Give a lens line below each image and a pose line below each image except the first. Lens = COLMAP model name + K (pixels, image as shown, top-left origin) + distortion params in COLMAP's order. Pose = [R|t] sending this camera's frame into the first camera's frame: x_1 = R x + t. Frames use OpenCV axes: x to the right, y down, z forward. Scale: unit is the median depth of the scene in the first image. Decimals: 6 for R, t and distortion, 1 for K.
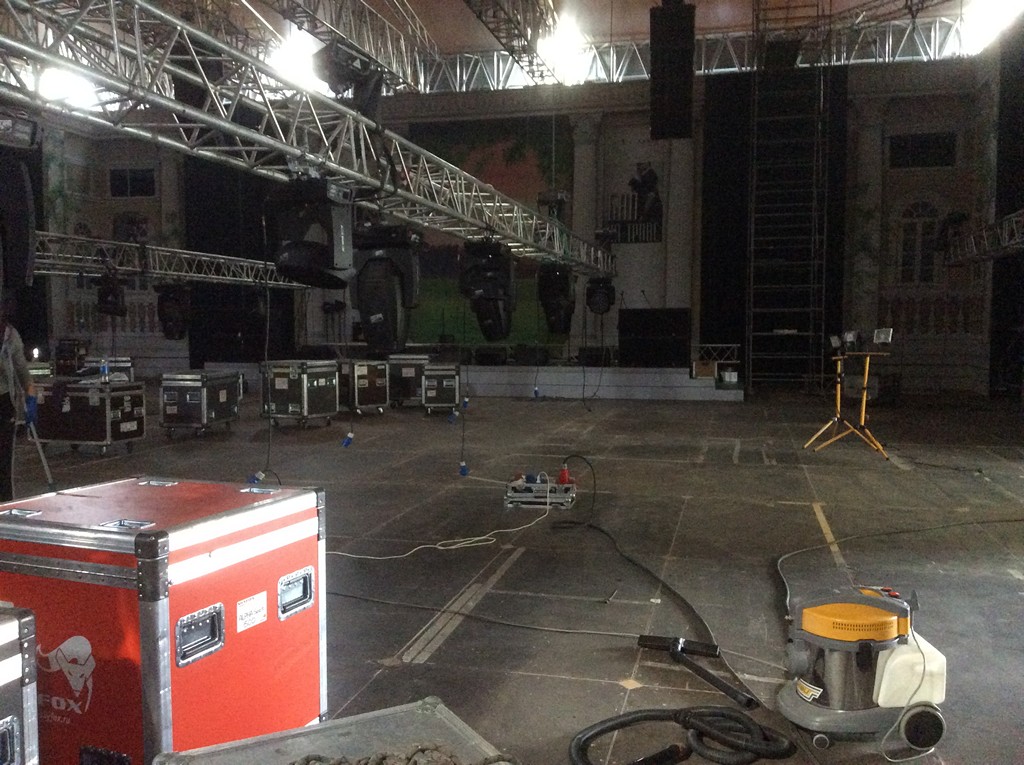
lens RADIAL K [[938.0, 0, 512.0], [0, 938.0, 382.5], [0, 0, 1]] dist [0.184356, -0.350780]
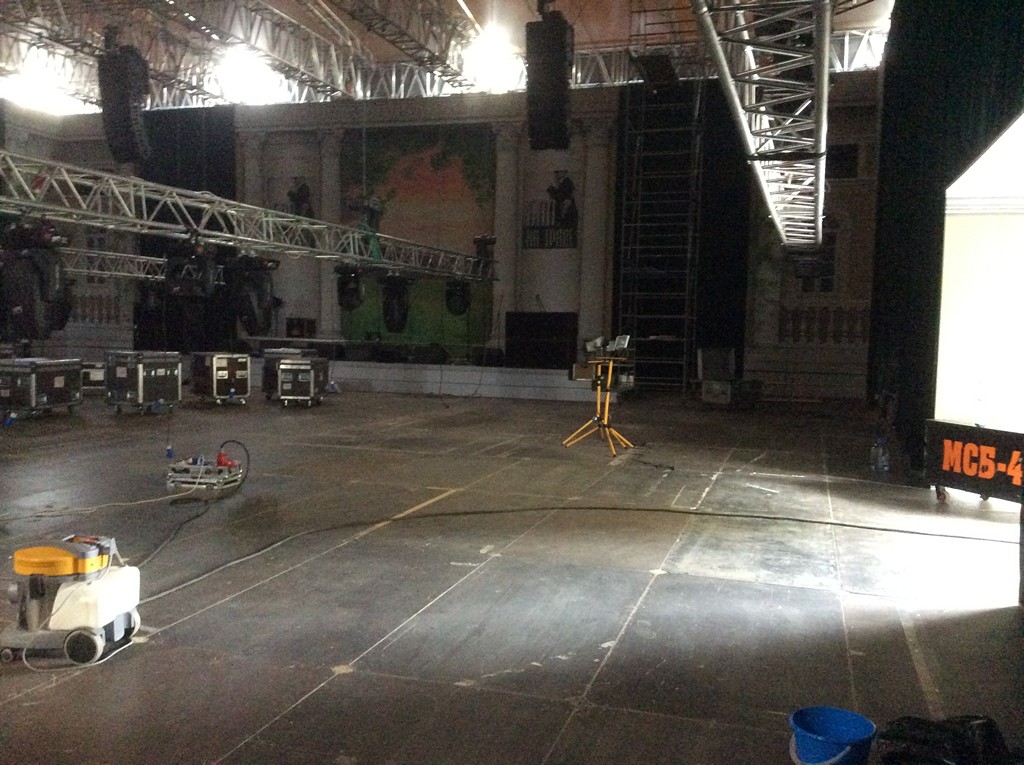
lens RADIAL K [[938.0, 0, 512.0], [0, 938.0, 382.5], [0, 0, 1]] dist [0.184356, -0.350780]
pose [[0.997574, 0.027773, -0.063836, 0.188519], [-0.027807, 0.999613, 0.000352, 0.000004], [0.063821, 0.001424, 0.997960, -0.037279]]
